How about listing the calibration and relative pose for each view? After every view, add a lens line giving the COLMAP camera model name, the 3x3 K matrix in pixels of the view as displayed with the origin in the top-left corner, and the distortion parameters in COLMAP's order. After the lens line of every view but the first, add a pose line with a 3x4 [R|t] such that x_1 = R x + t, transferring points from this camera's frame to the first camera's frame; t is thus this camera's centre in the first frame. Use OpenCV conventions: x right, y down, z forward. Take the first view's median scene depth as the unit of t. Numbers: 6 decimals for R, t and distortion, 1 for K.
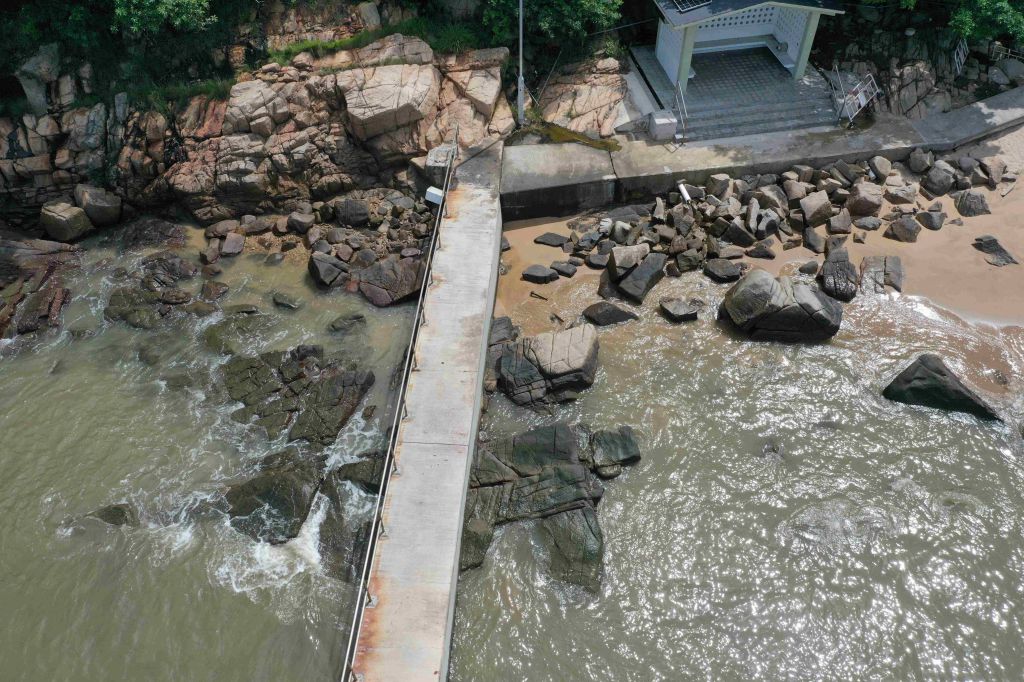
lens RADIAL K [[803.7, 0, 512.0], [0, 803.7, 341.0], [0, 0, 1]] dist [-0.013338, -0.001237]
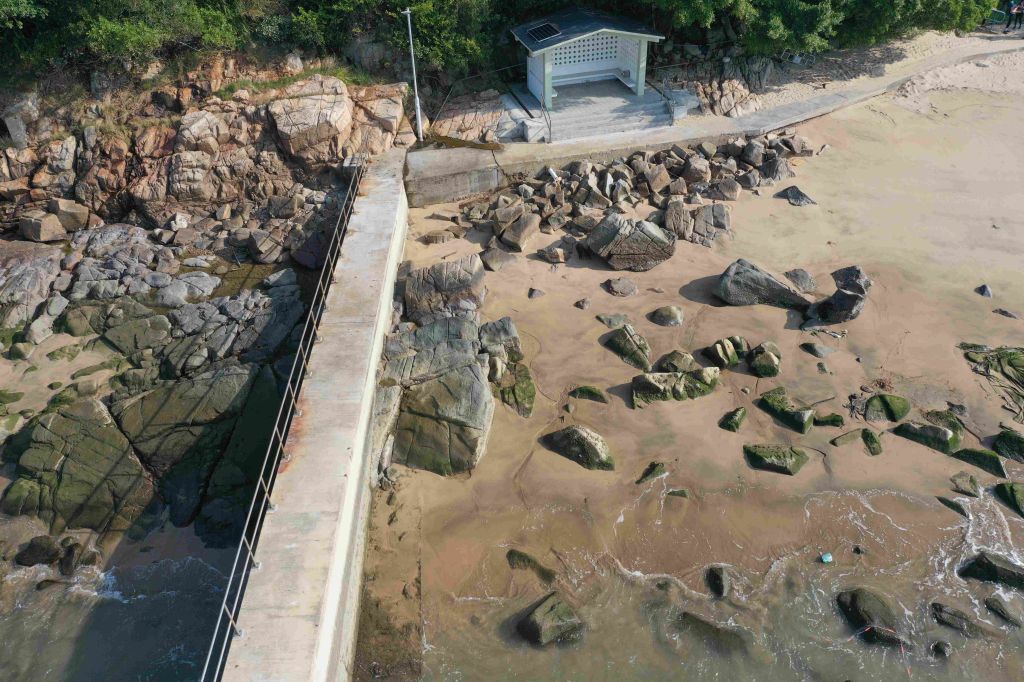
lens RADIAL K [[803.7, 0, 512.0], [0, 803.7, 341.0], [0, 0, 1]] dist [-0.013338, -0.001237]
pose [[0.995649, -0.070217, 0.061251, 0.055697], [0.080357, 0.979830, -0.182964, 0.287131], [-0.047169, 0.187090, 0.981210, -0.168932]]
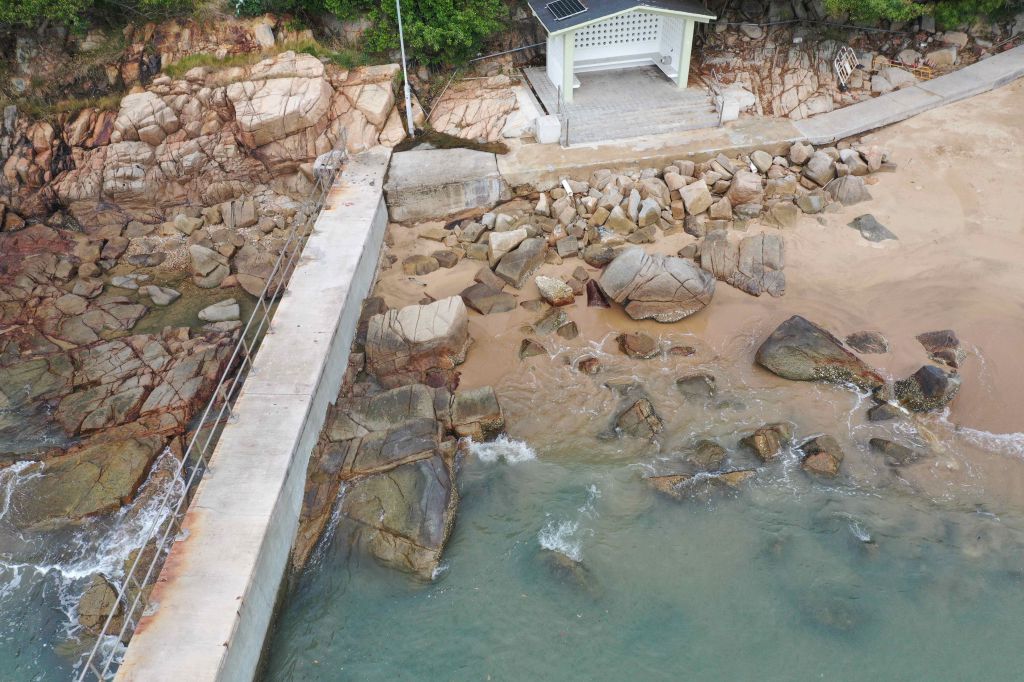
lens RADIAL K [[815.7, 0, 514.4], [0, 815.7, 338.0], [0, 0, 1]] dist [0.014649, 0.008342]
pose [[0.999572, -0.026025, 0.013369, 0.127326], [0.027699, 0.988904, -0.145953, 0.150077], [-0.009422, 0.146261, 0.989201, 0.007389]]
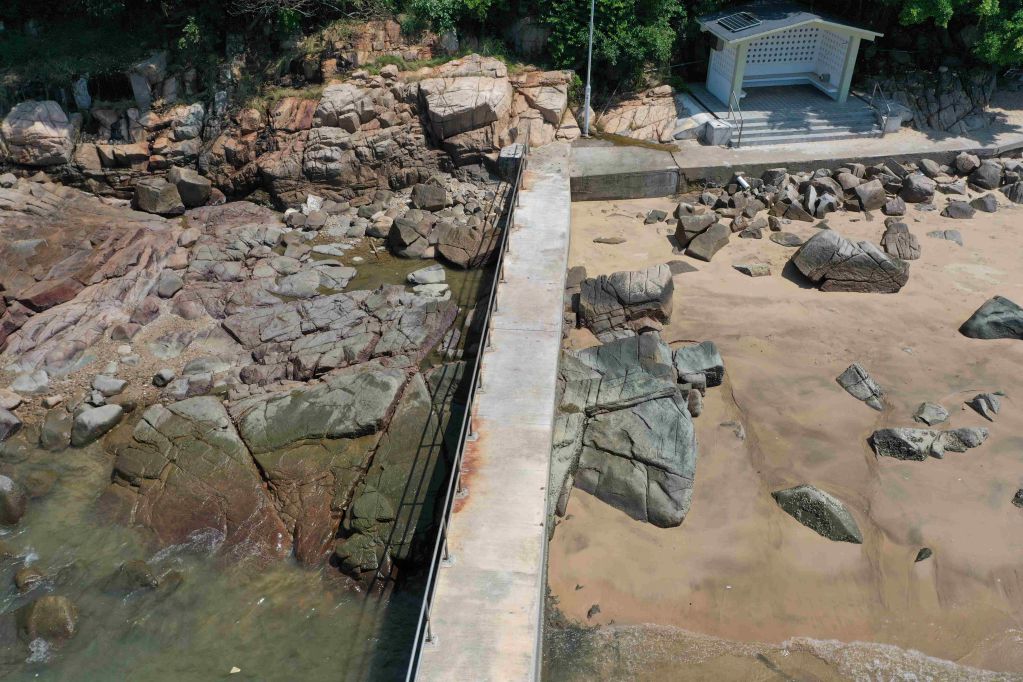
lens RADIAL K [[814.9, 0, 513.9], [0, 814.9, 338.0], [0, 0, 1]] dist [0.014649, 0.008342]
pose [[0.999709, 0.020107, -0.013333, -0.068662], [-0.022666, 0.972080, -0.233551, 0.268437], [0.008264, 0.233785, 0.972253, -0.002477]]
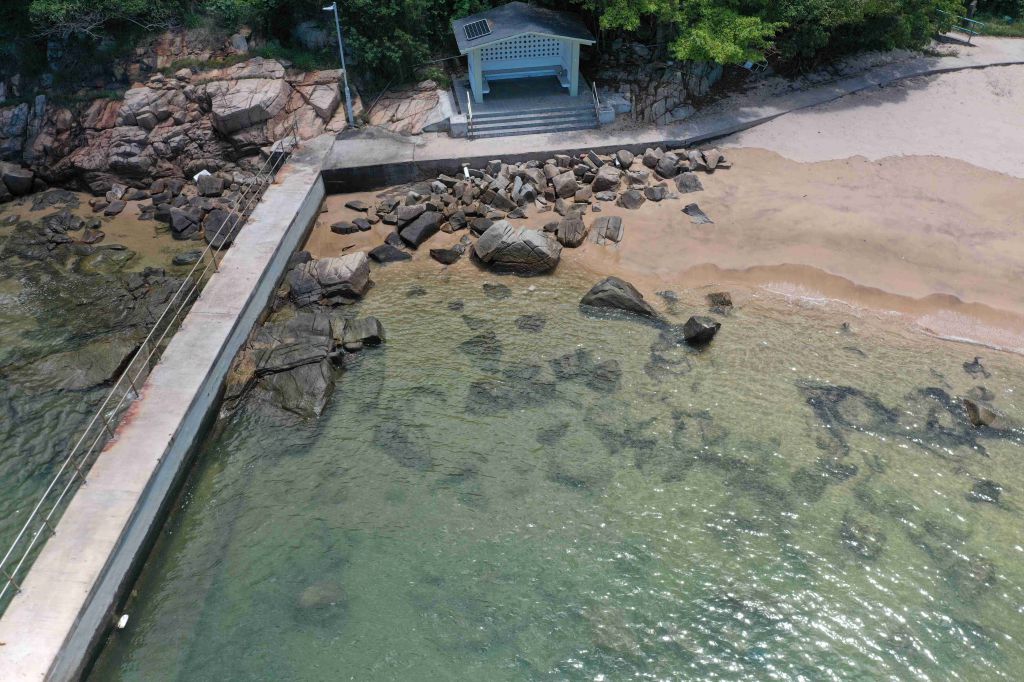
lens RADIAL K [[812.9, 0, 512.0], [0, 812.9, 341.0], [0, 0, 1]] dist [0.003272, 0.006749]
pose [[0.999743, 0.014929, -0.017045, 0.309085], [-0.016897, 0.992405, -0.121844, 0.237593], [0.015096, 0.122101, 0.992403, -0.259395]]
